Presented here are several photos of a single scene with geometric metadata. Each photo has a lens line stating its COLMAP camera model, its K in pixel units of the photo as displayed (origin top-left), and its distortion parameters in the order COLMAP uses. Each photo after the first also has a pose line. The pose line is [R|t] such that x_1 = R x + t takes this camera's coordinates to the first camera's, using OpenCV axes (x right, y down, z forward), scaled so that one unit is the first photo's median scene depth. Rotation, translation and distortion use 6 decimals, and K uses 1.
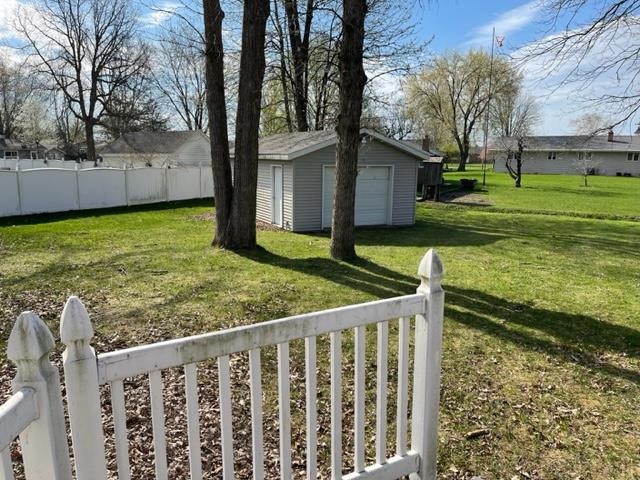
lens RADIAL K [[487.7, 0, 320.0], [0, 487.7, 240.0], [0, 0, 1]] dist [-0.005036, -0.007126]
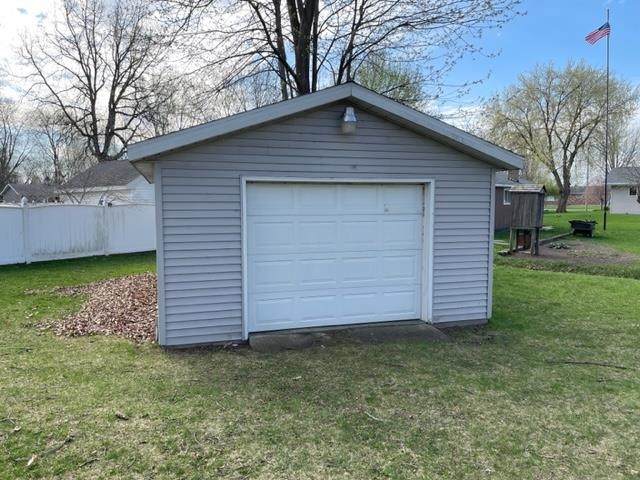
lens RADIAL K [[487.7, 0, 320.0], [0, 487.7, 240.0], [0, 0, 1]] dist [-0.005036, -0.007126]
pose [[0.985877, -0.001832, -0.167461, 0.034936], [-0.014219, 0.995414, -0.094601, -0.016934], [0.166867, 0.095646, 0.981329, 0.161286]]
